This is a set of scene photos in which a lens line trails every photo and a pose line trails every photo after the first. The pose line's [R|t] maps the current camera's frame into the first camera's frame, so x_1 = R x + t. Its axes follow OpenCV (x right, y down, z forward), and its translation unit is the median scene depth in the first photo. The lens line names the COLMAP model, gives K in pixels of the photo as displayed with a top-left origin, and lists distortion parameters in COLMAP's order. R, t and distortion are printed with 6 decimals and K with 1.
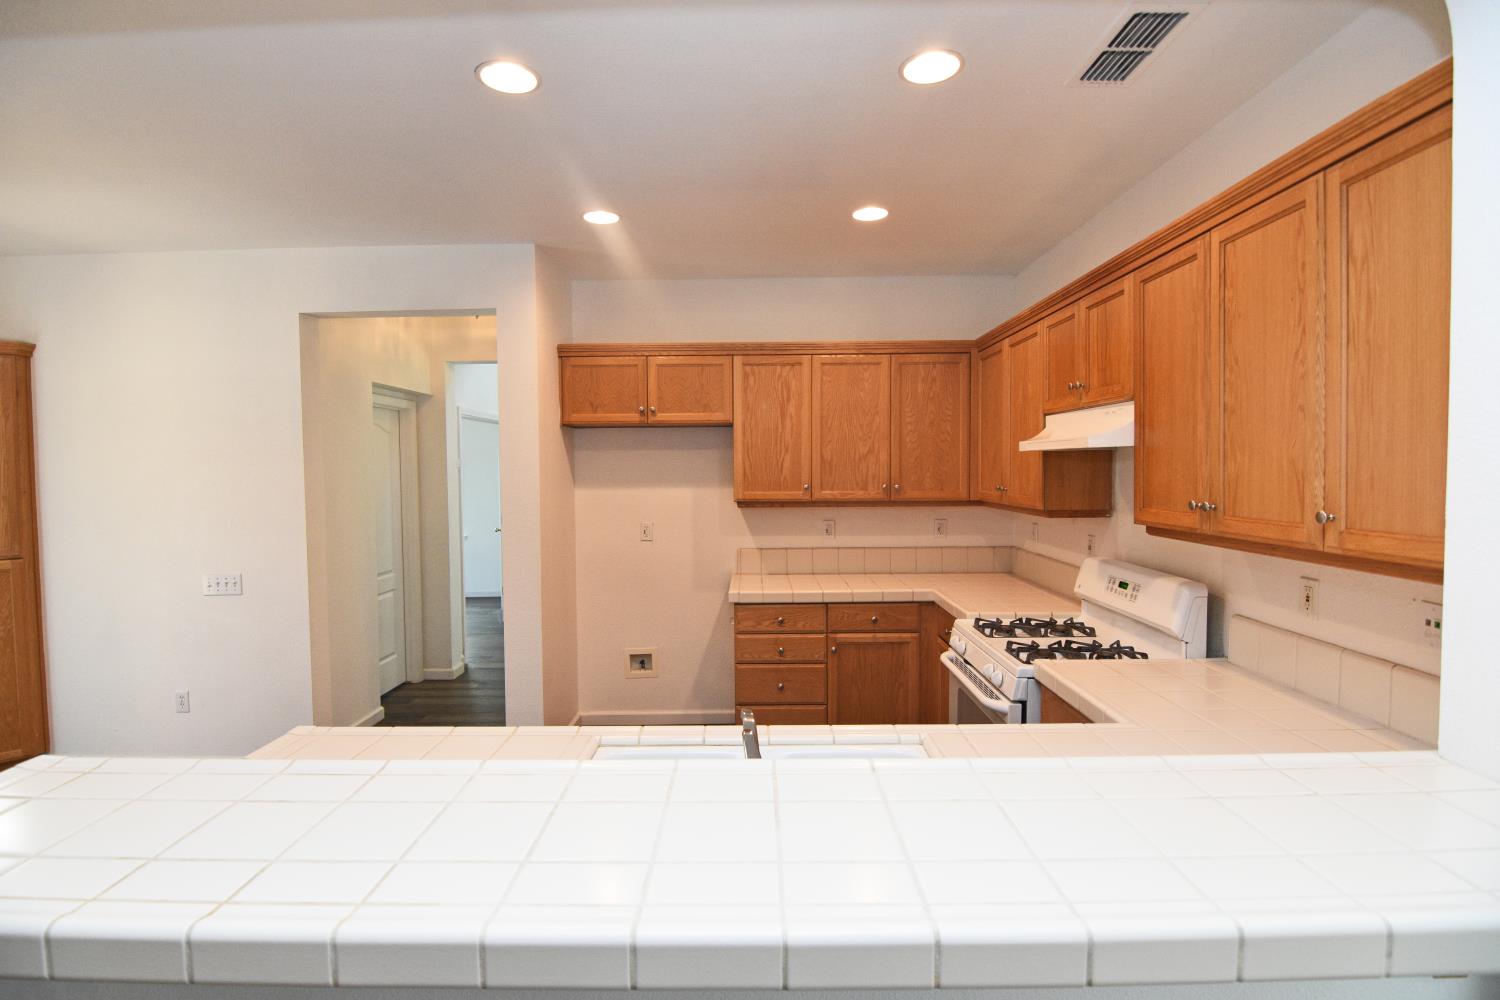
lens RADIAL K [[724.0, 0, 746.4], [0, 724.0, 496.4], [0, 0, 1]] dist [-0.000574, -0.013920]
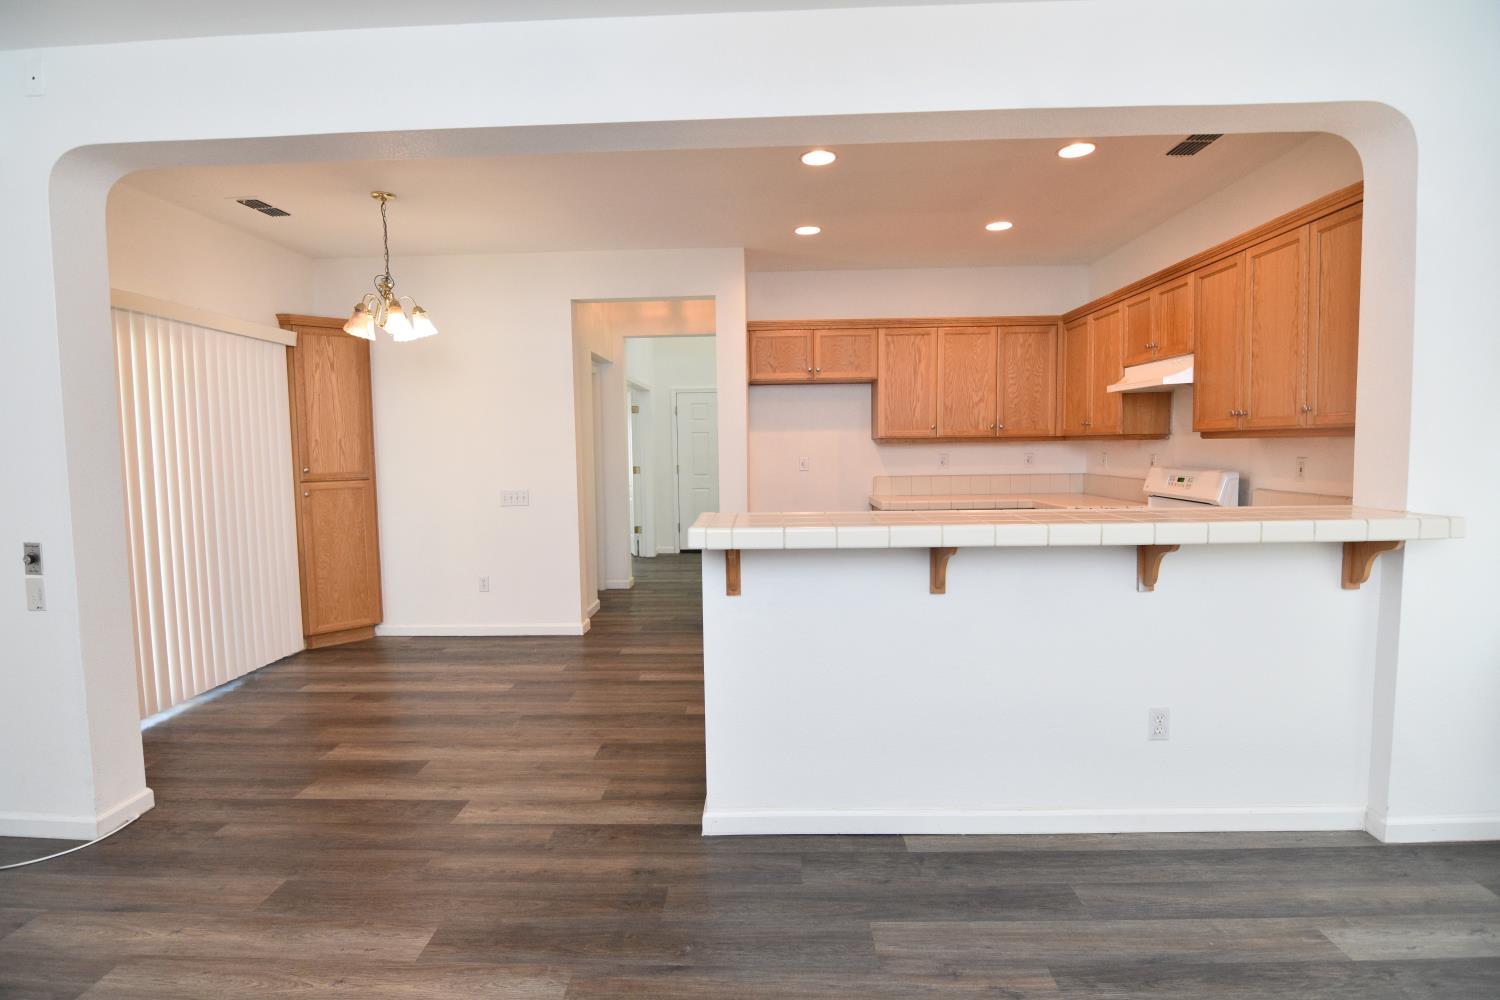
lens RADIAL K [[724.0, 0, 746.4], [0, 724.0, 496.4], [0, 0, 1]] dist [-0.000574, -0.013920]
pose [[0.999830, -0.004472, -0.017876, -0.257232], [0.005019, 0.999516, 0.030686, 0.078292], [0.017730, -0.030771, 0.999369, -0.374456]]
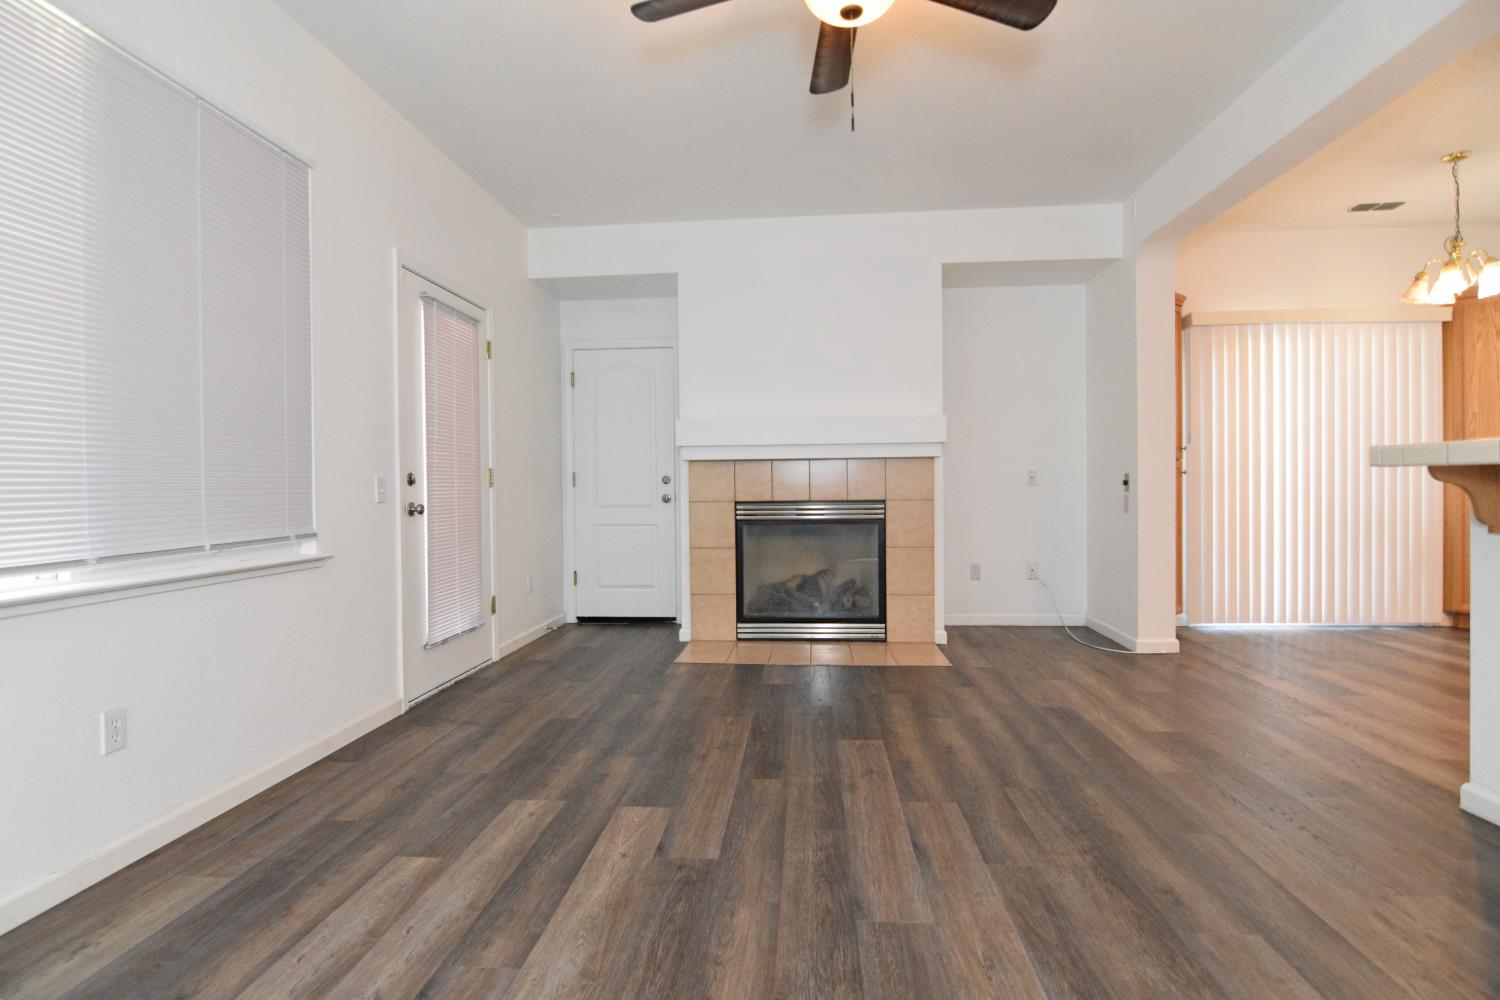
lens RADIAL K [[745.3, 0, 749.8], [0, 745.3, 493.3], [0, 0, 1]] dist [-0.000198, -0.013848]
pose [[-0.068498, 0.020481, -0.997441, 0.318440], [-0.026451, 0.999401, 0.022338, 0.159174], [0.997301, 0.027913, -0.067916, -0.257443]]
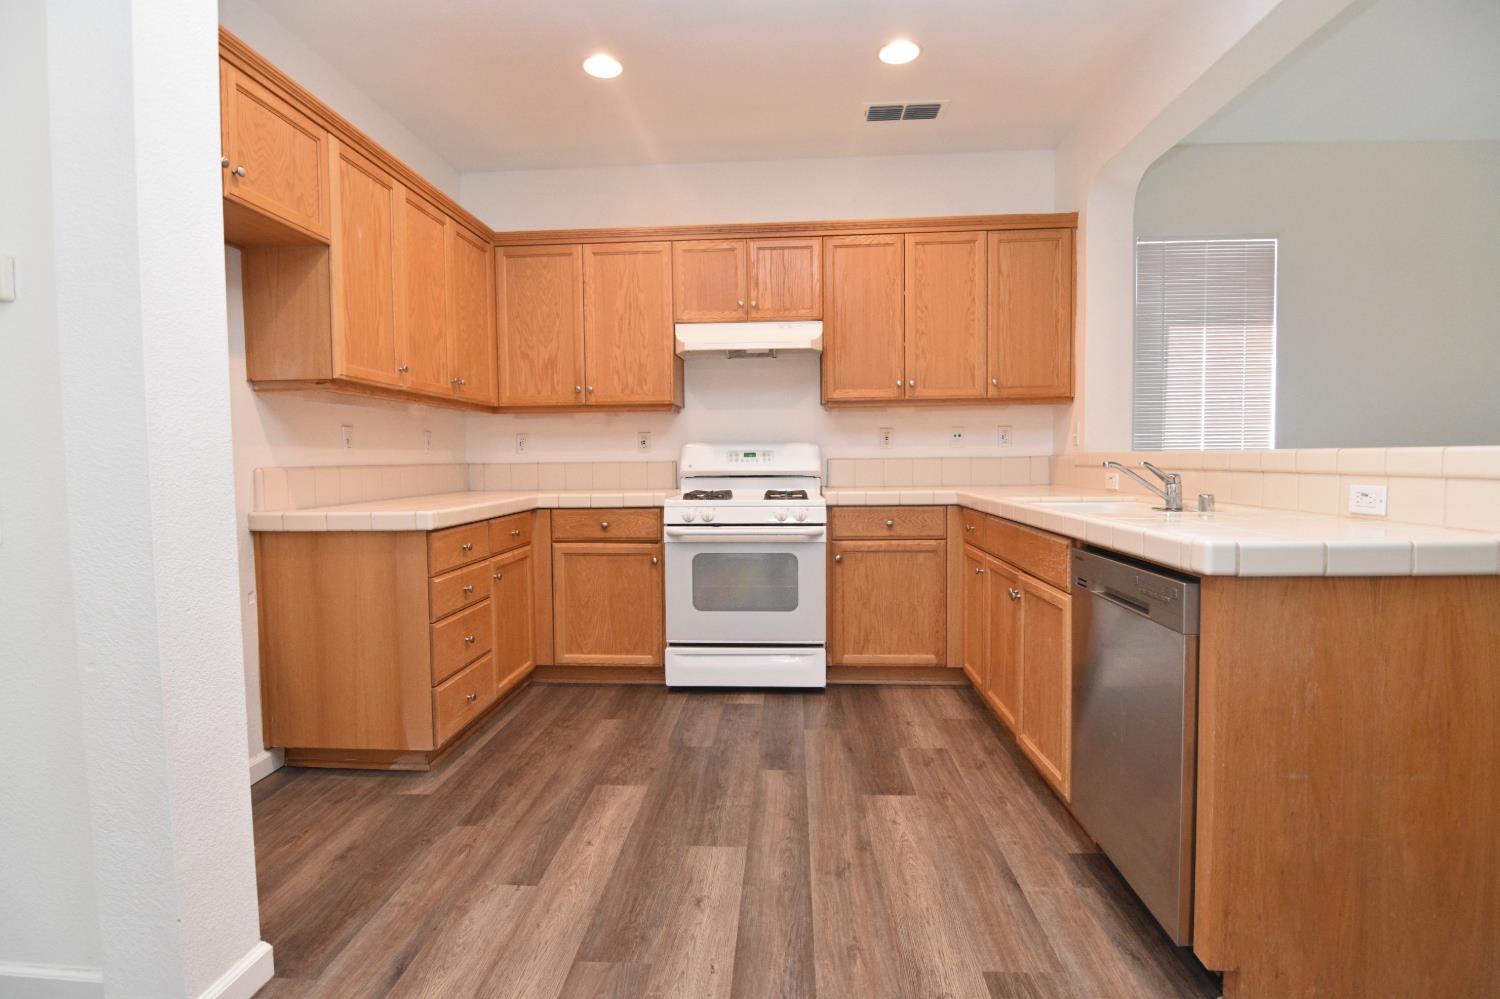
lens RADIAL K [[736.3, 0, 745.7], [0, 736.3, 495.1], [0, 0, 1]] dist [0.000557, -0.013347]
pose [[0.051794, -0.044314, 0.997674, -0.662737], [0.049629, 0.997895, 0.041748, 0.103238], [-0.997424, 0.047351, 0.053884, 0.686116]]
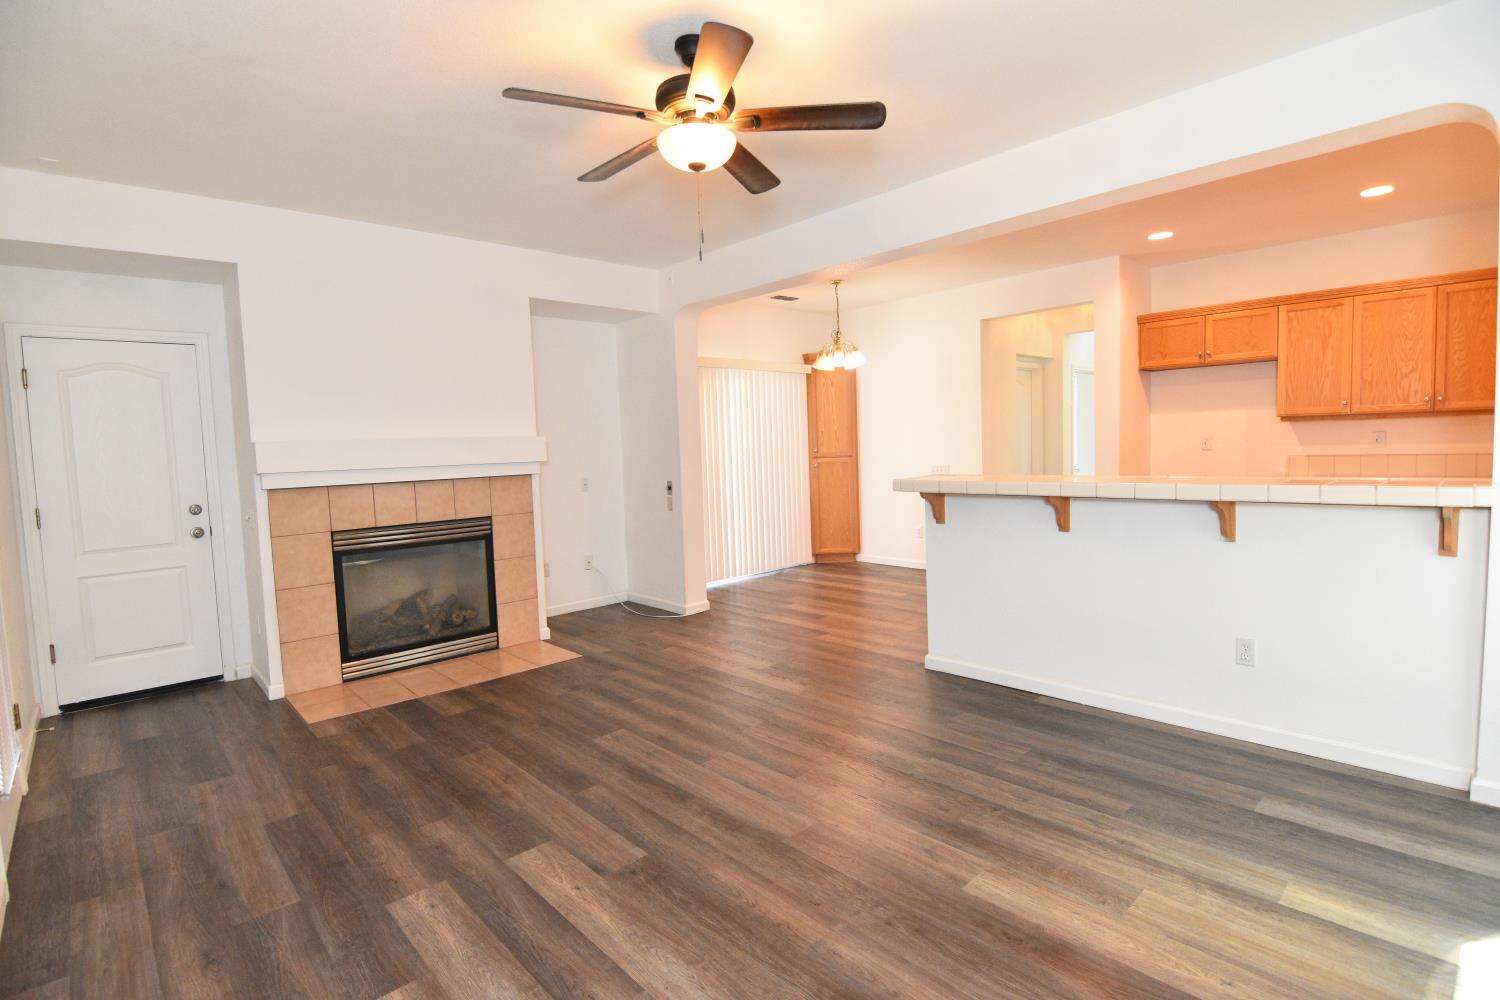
lens RADIAL K [[724.0, 0, 746.4], [0, 724.0, 496.4], [0, 0, 1]] dist [-0.000574, -0.013920]
pose [[0.690839, 0.037396, -0.722041, 0.293187], [0.000615, 0.998631, 0.052309, 0.090336], [0.723008, -0.036581, 0.689870, -0.672062]]
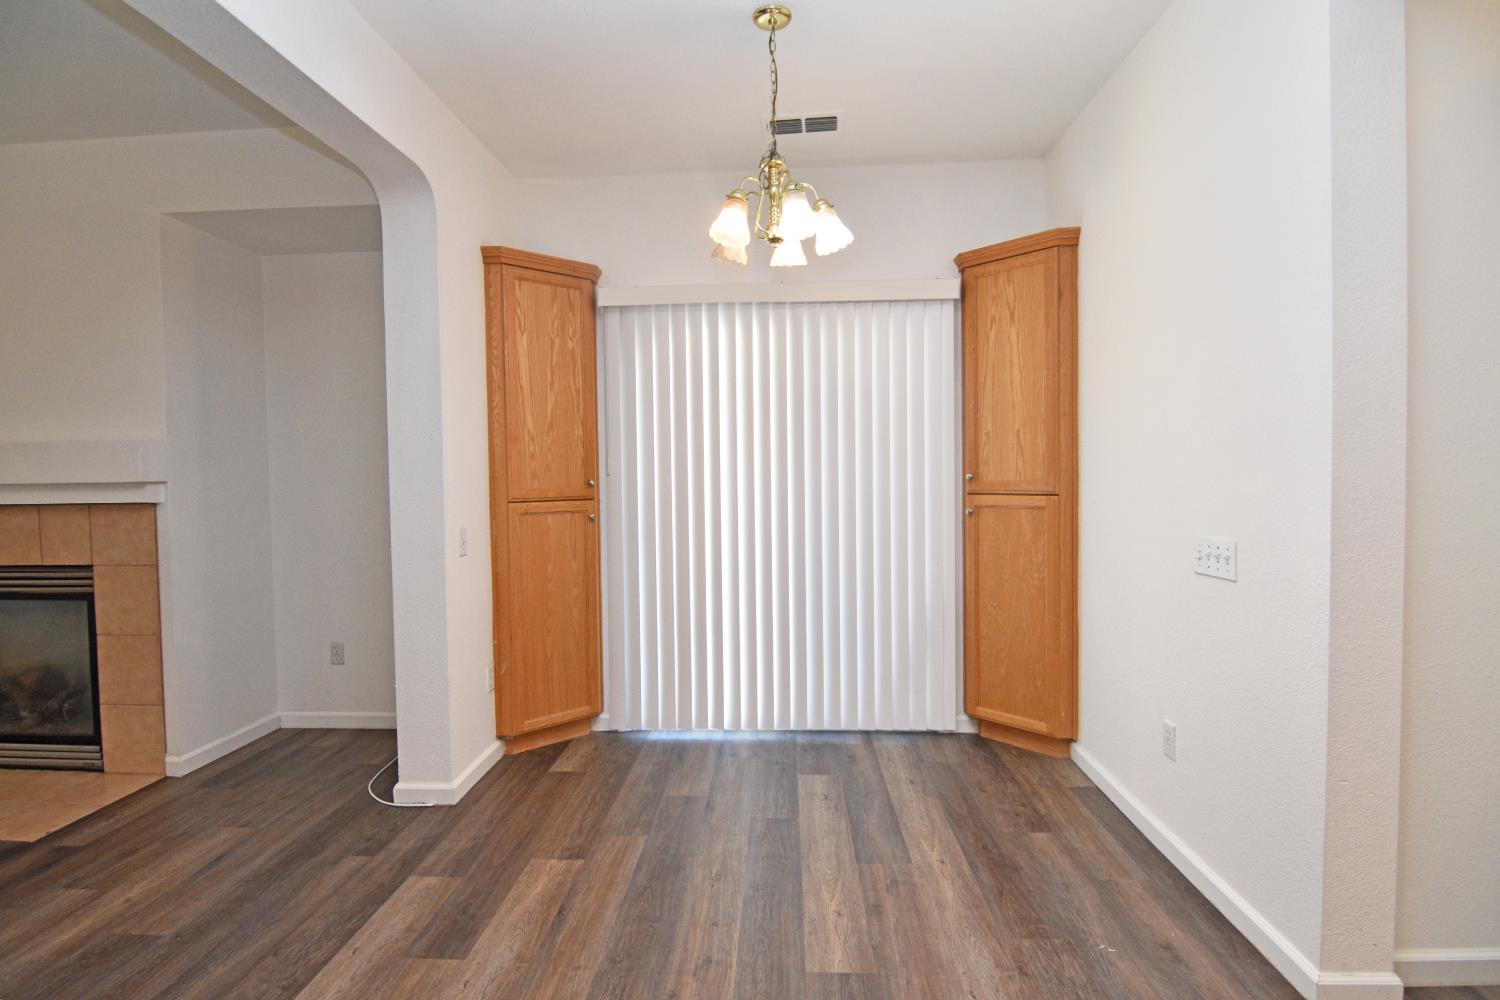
lens RADIAL K [[736.3, 0, 745.7], [0, 736.3, 495.6], [0, 0, 1]] dist [0.000557, -0.013347]
pose [[-0.044507, 0.040327, -0.998195, -0.151253], [-0.024193, 0.998848, 0.041432, 0.059765], [0.998716, 0.025993, -0.043480, 0.665086]]
